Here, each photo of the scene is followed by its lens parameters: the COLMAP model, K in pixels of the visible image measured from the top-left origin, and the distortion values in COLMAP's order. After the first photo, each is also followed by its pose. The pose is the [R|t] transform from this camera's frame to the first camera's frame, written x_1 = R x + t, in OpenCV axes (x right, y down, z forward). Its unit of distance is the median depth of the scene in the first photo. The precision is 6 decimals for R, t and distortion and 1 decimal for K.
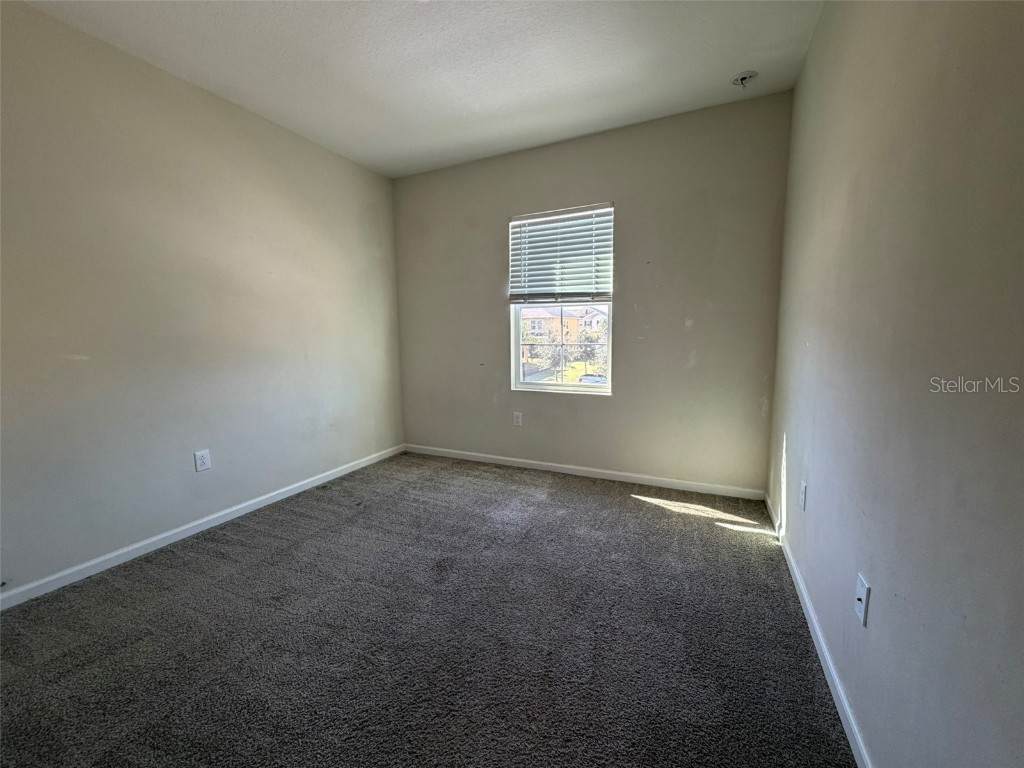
lens RADIAL K [[408.4, 0, 511.1], [0, 408.4, 383.5], [0, 0, 1]] dist [0.002486, 0.000218]
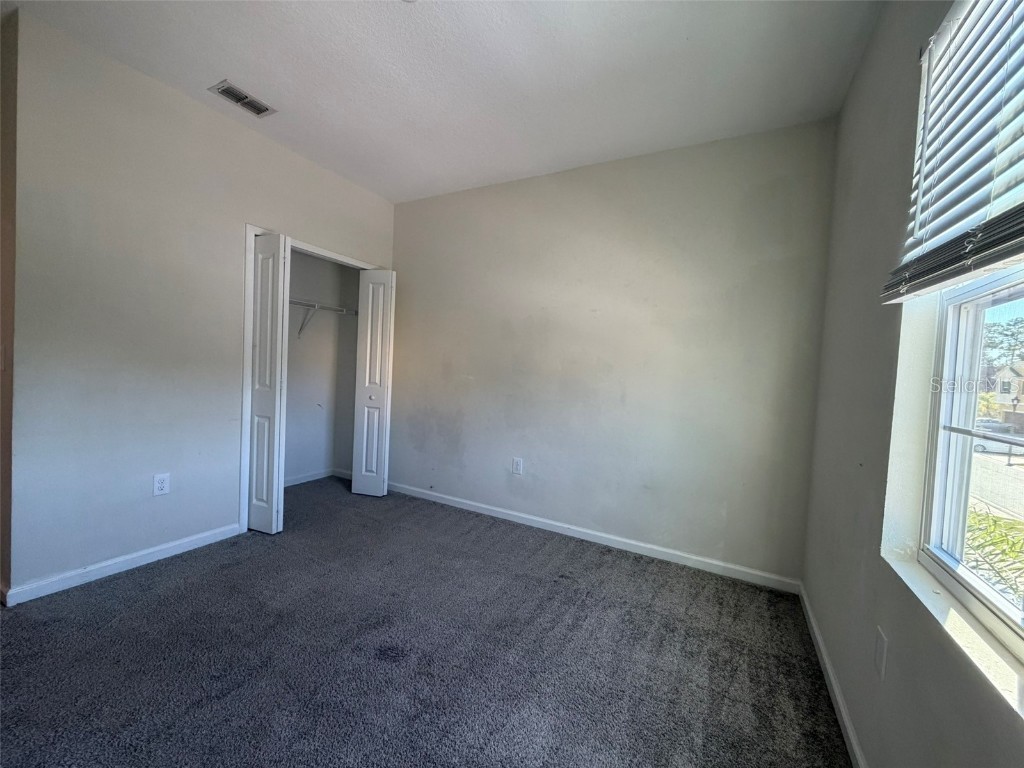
lens RADIAL K [[408.4, 0, 508.2], [0, 408.4, 383.5], [0, 0, 1]] dist [0.002486, 0.000218]
pose [[-0.054046, 0.044115, -0.997563, 0.369784], [-0.176999, 0.982780, 0.053050, -0.092658], [0.982726, 0.179435, -0.045307, 0.735622]]
